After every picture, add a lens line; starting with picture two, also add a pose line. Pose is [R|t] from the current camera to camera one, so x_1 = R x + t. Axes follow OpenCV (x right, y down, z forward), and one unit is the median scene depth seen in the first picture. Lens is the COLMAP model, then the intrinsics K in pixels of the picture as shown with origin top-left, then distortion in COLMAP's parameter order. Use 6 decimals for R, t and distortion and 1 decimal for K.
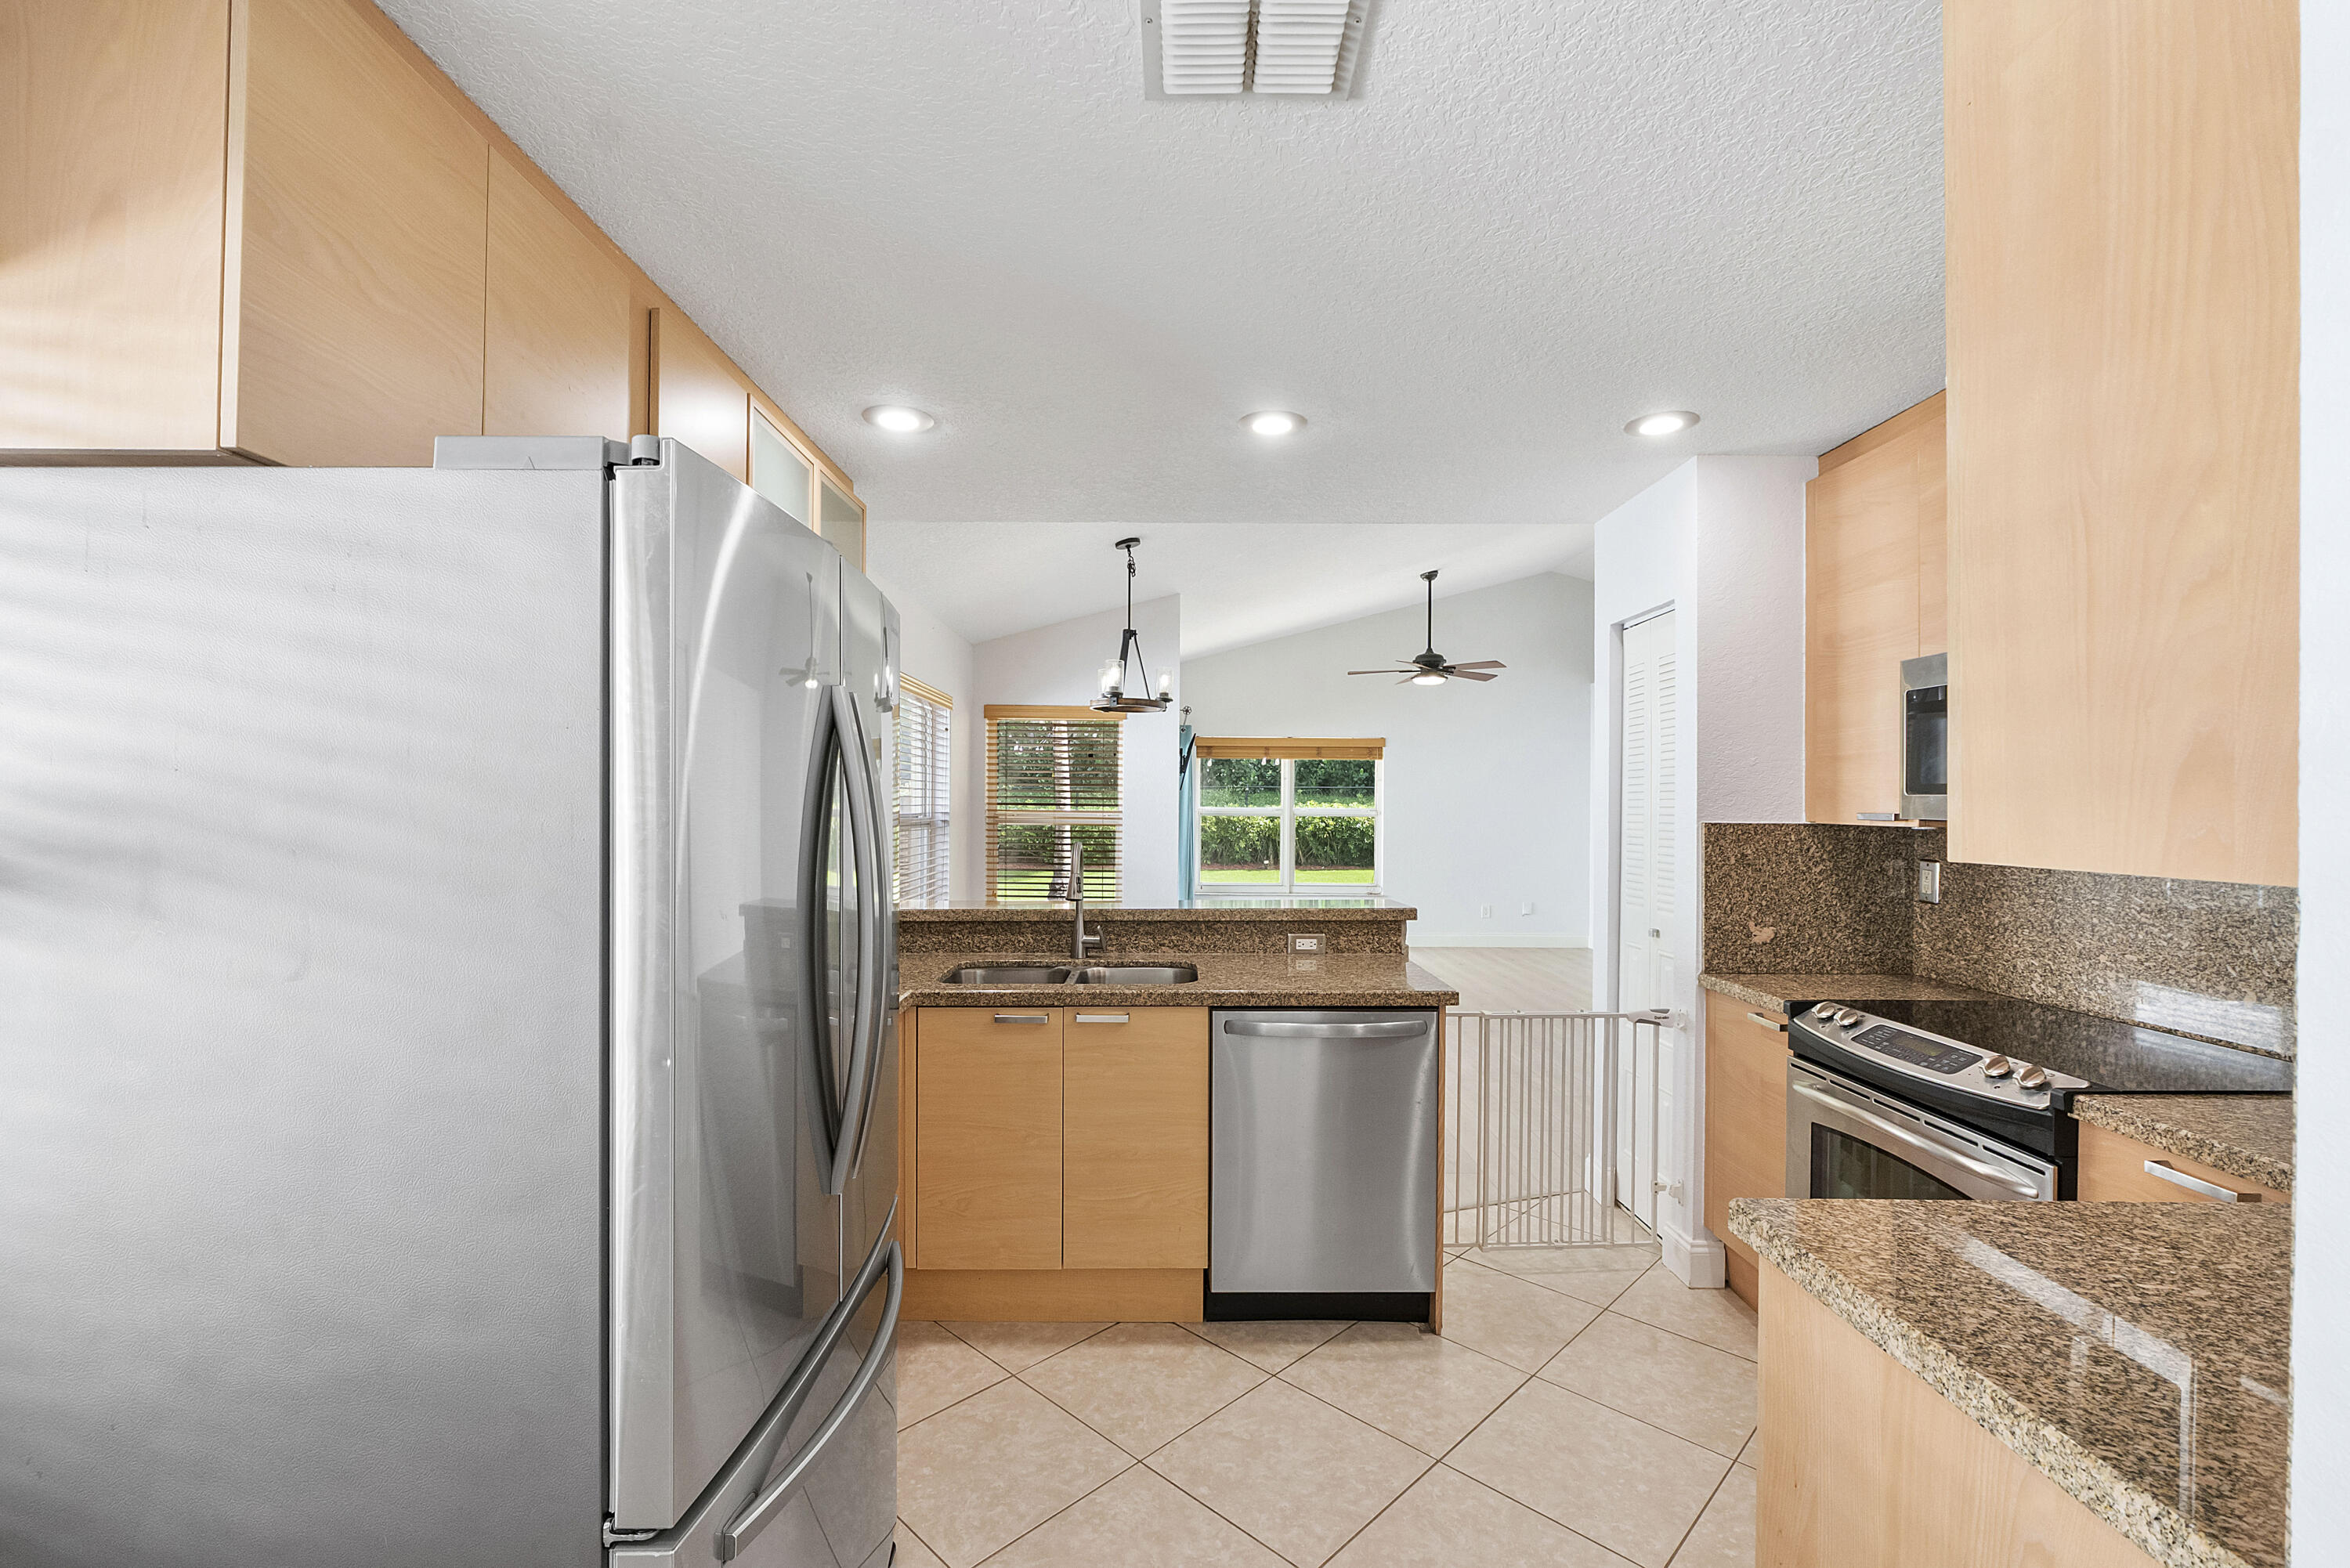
lens RADIAL K [[992.8, 0, 1164.0], [0, 992.8, 802.0], [0, 0, 1]] dist [-0.005385, -0.000689]
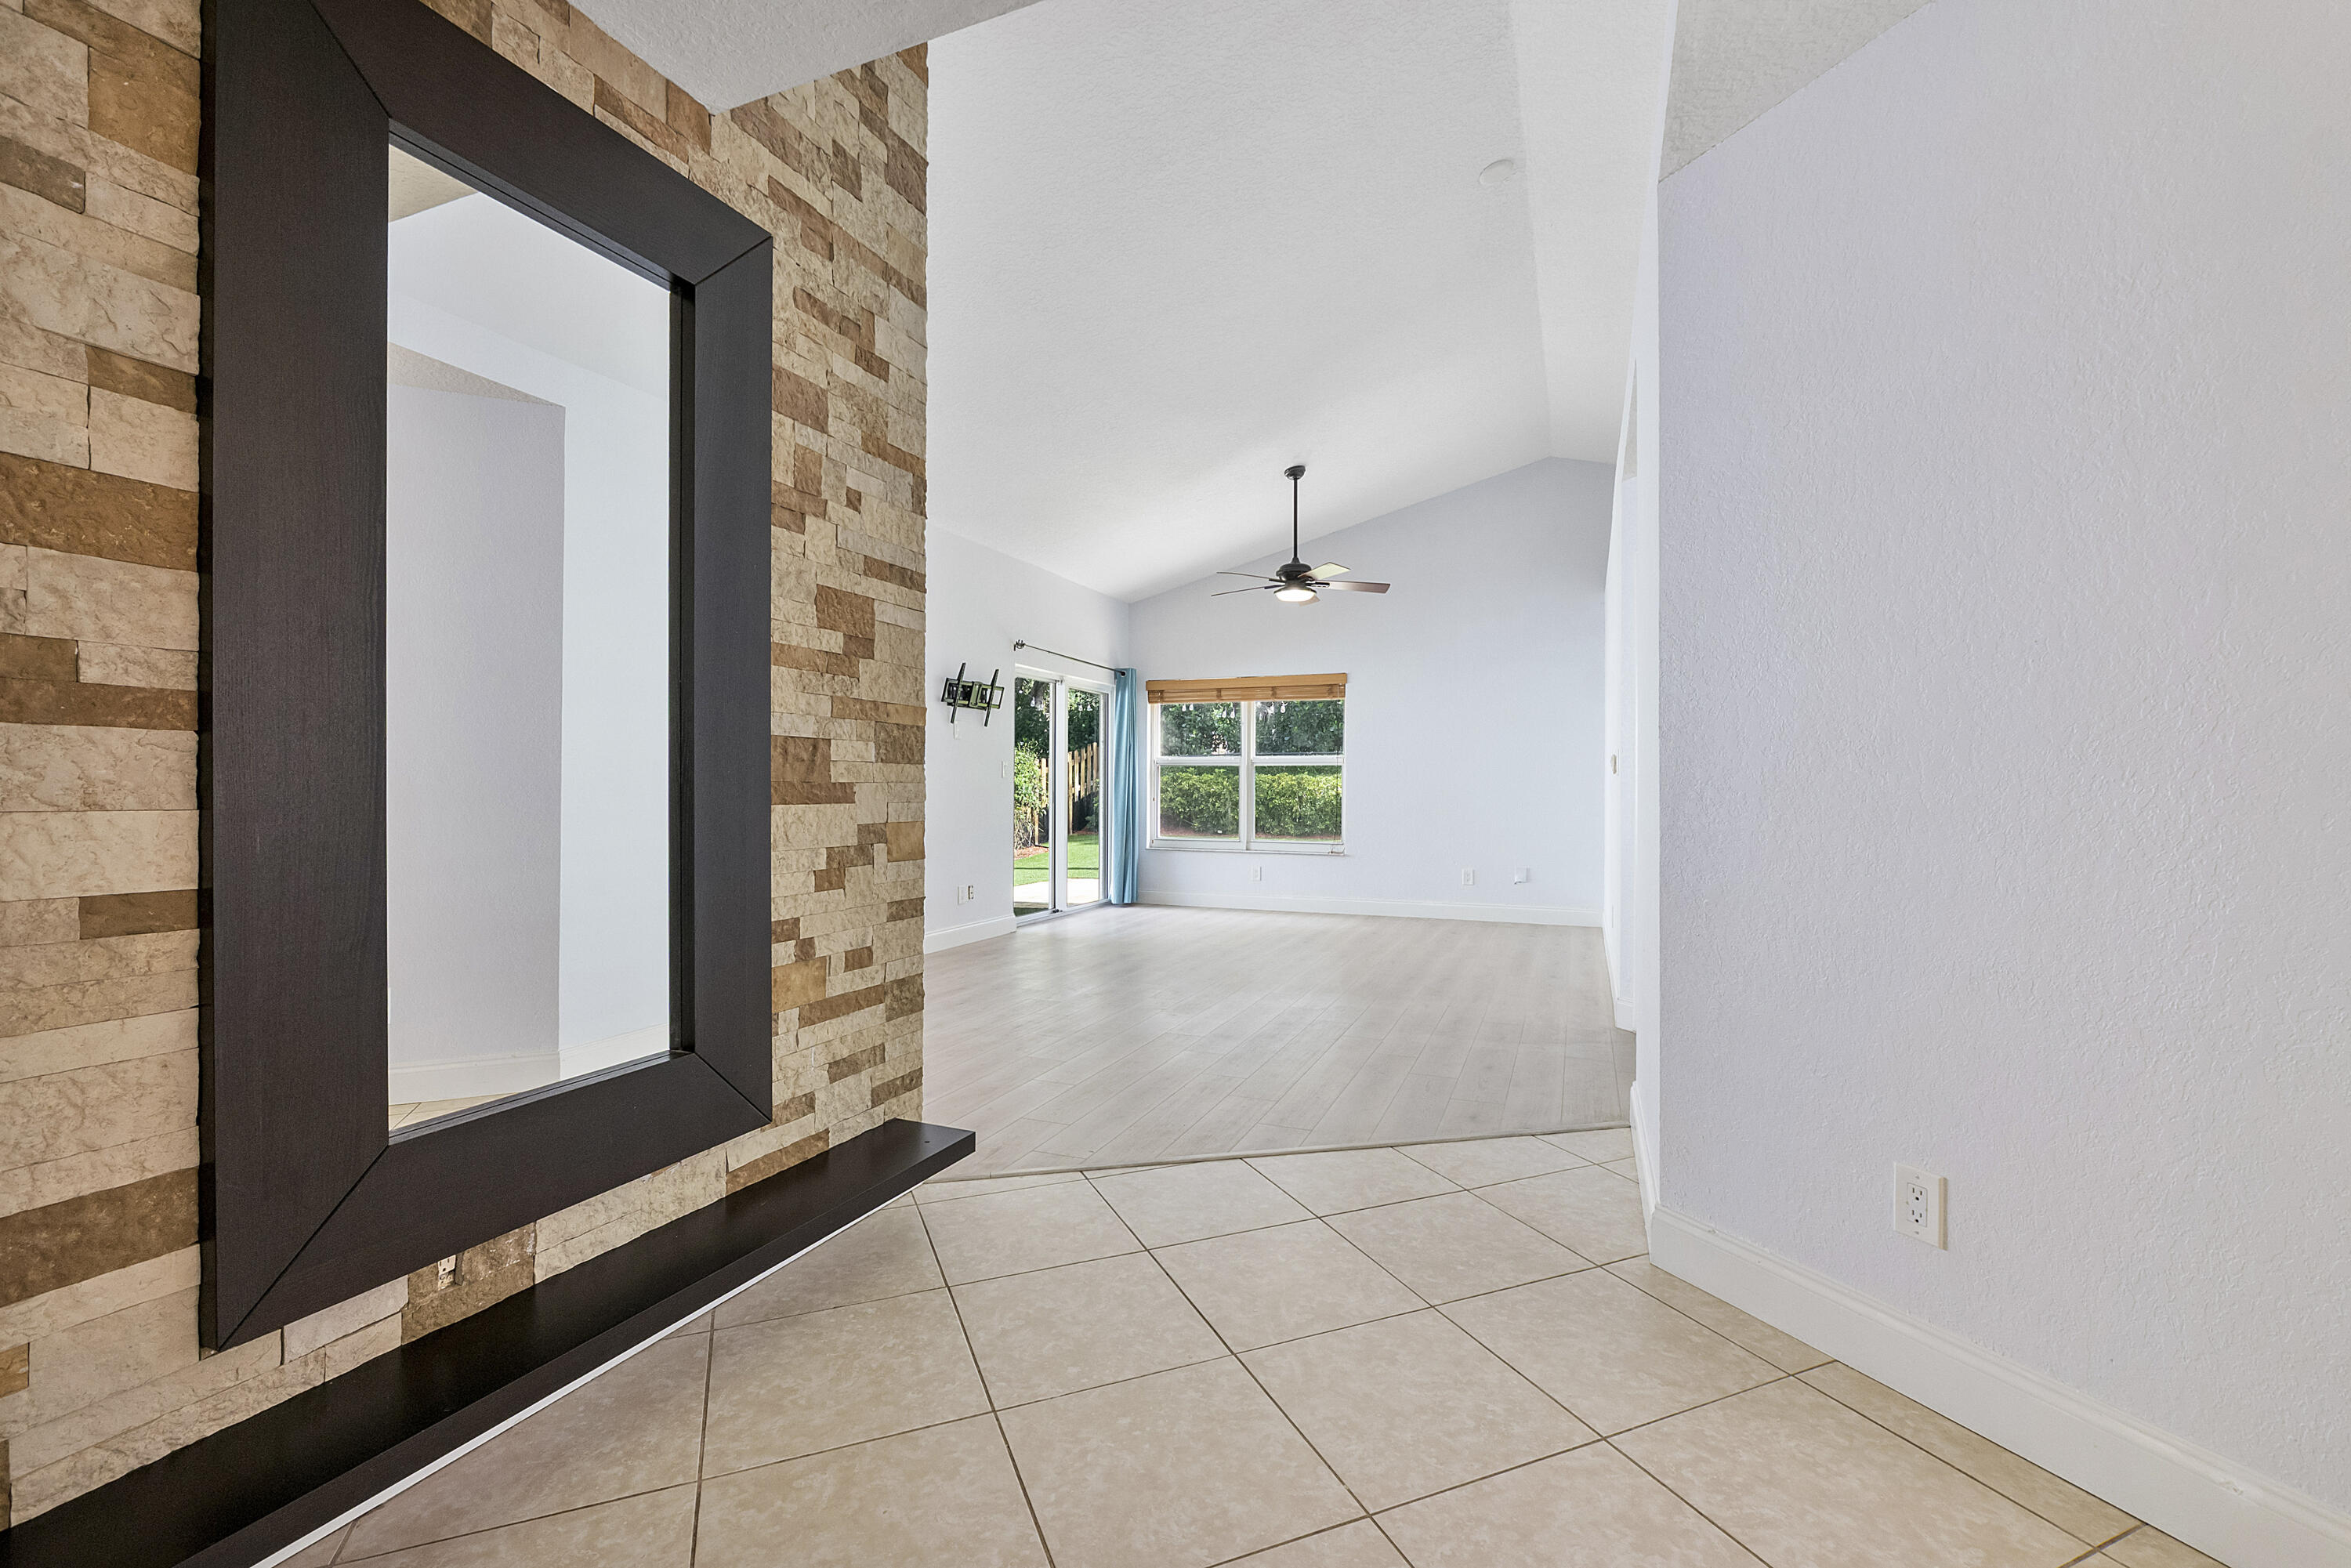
lens RADIAL K [[993.2, 0, 1171.7], [0, 993.2, 784.9], [0, 0, 1]] dist [-0.005385, -0.000689]
pose [[0.927959, 0.001209, -0.372680, 1.457761], [-0.003023, 0.999986, -0.004283, 0.134528], [0.372670, 0.005101, 0.927950, 0.493986]]
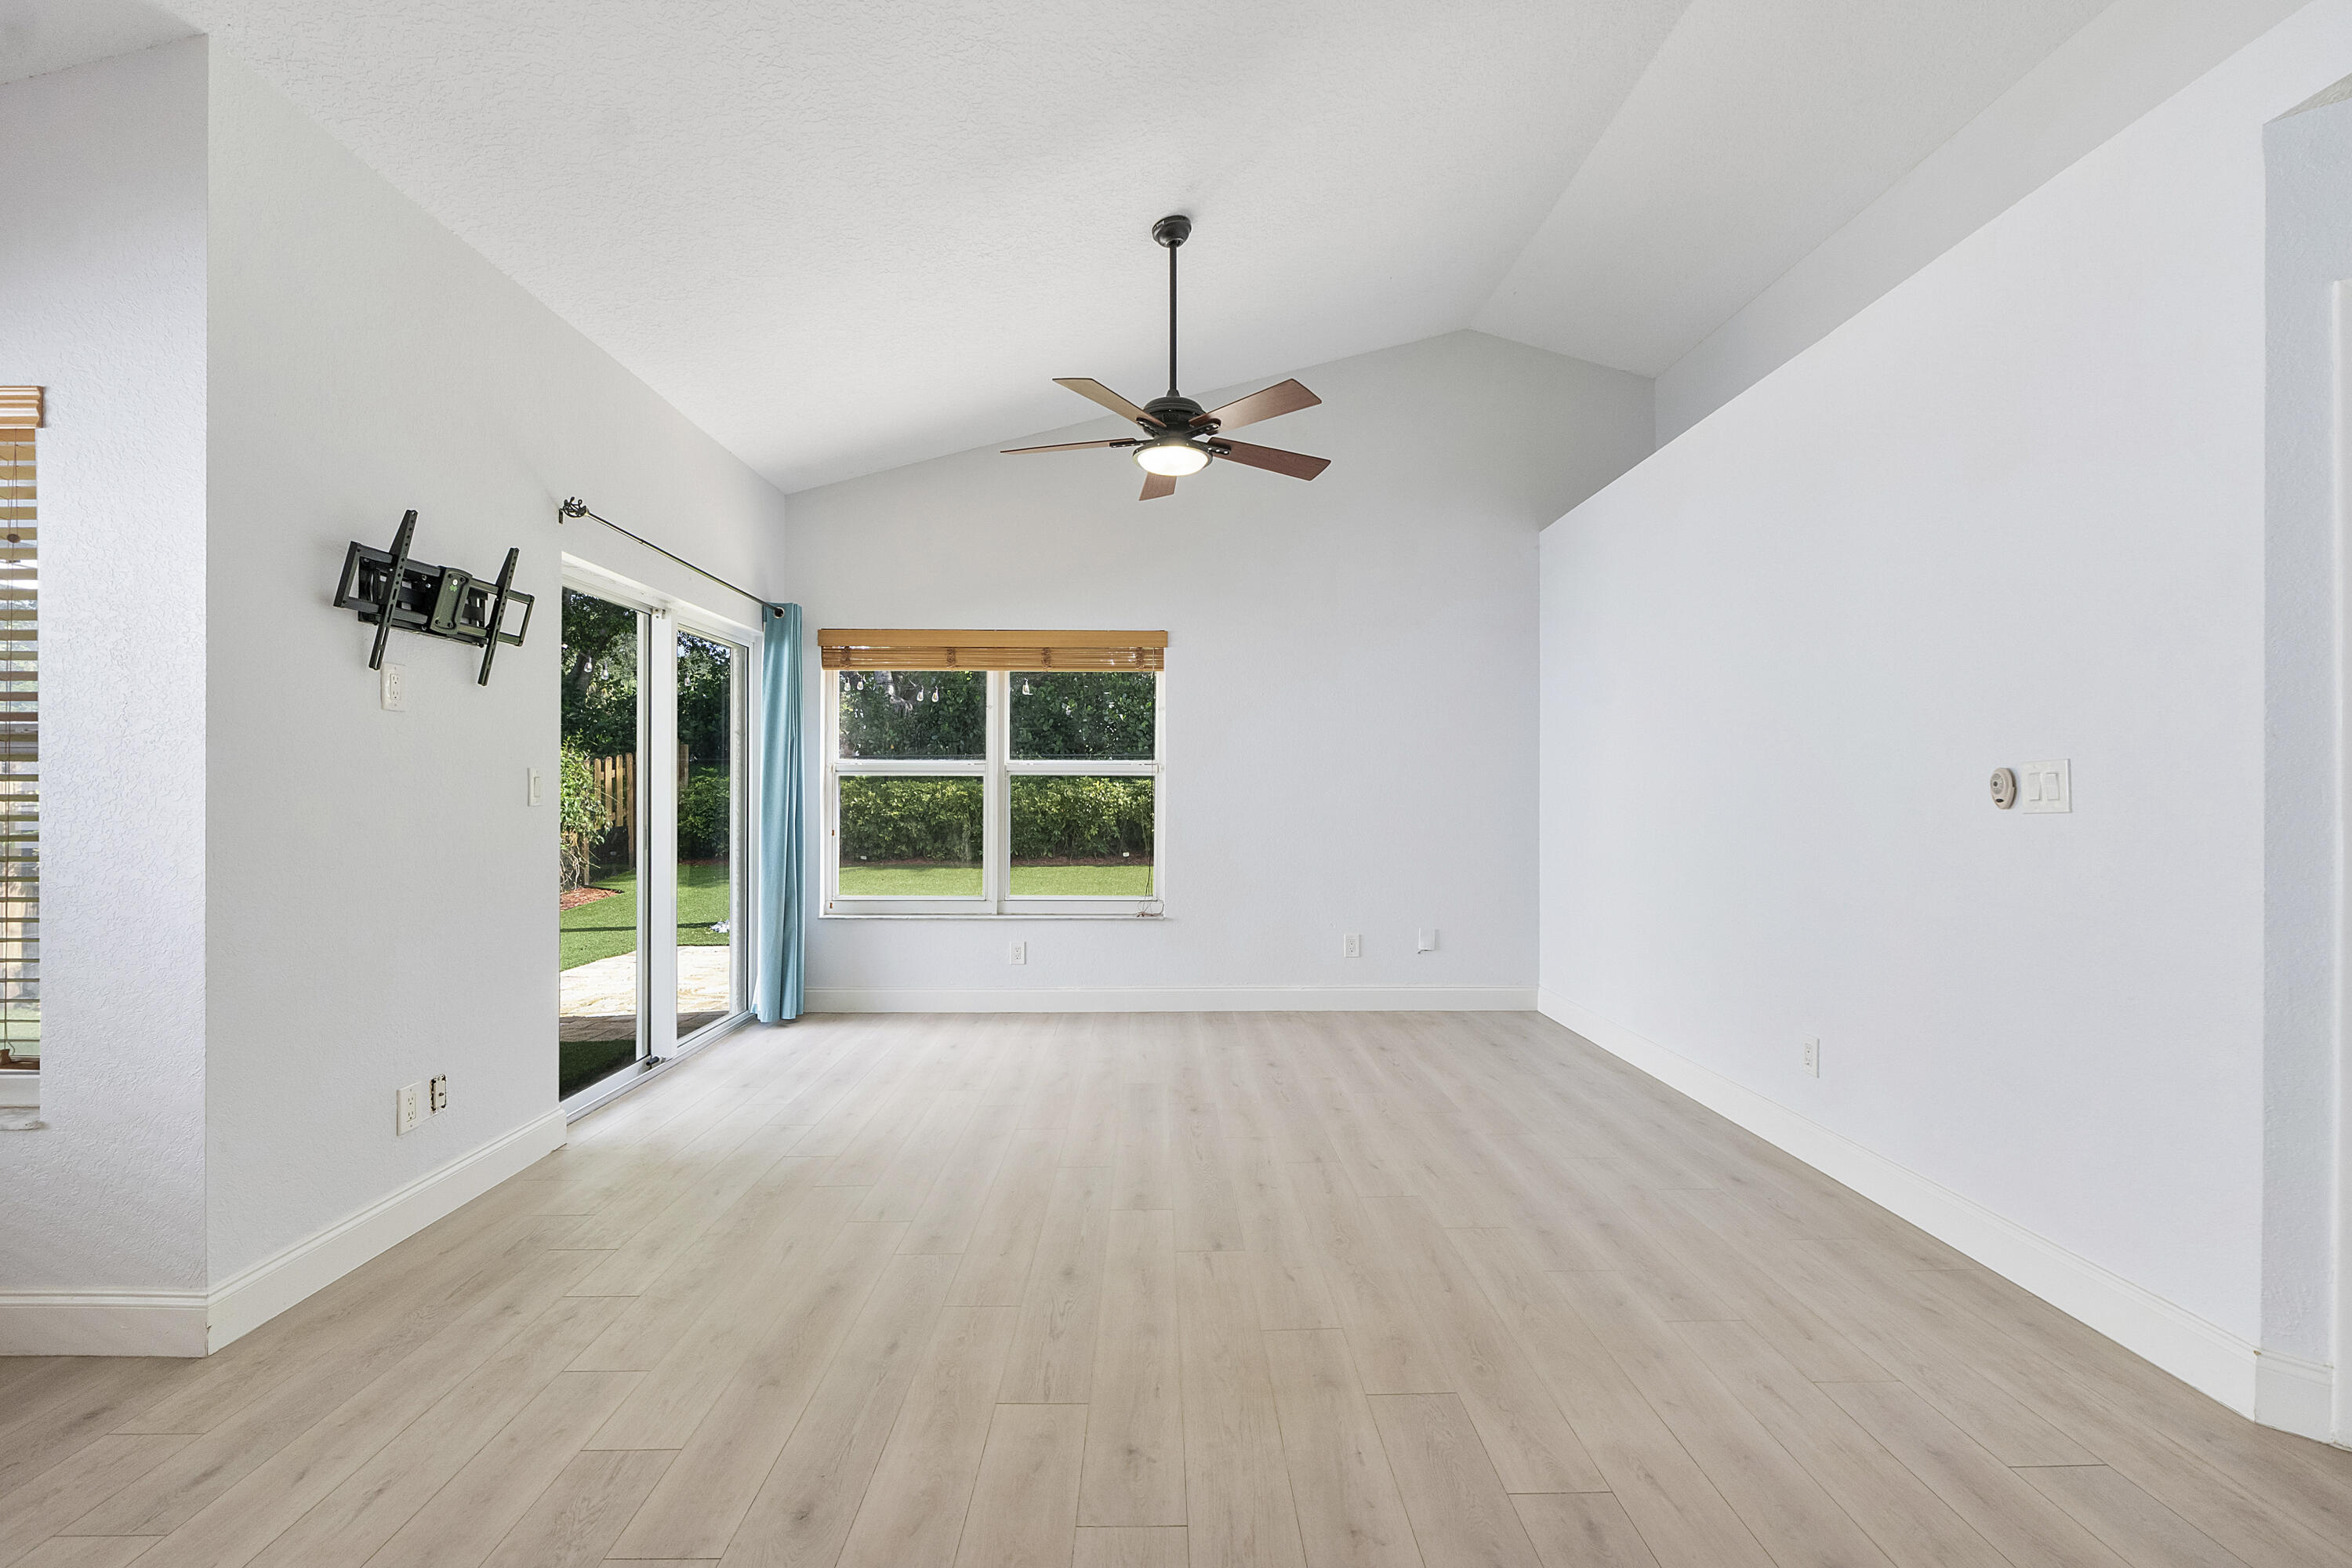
lens RADIAL K [[993.7, 0, 1168.5], [0, 993.7, 788.4], [0, 0, 1]] dist [-0.005385, -0.000689]
pose [[0.999745, -0.002359, 0.022443, 0.760670], [0.002455, 0.999988, -0.004253, 0.090794], [-0.022433, 0.004307, 0.999739, 1.627177]]
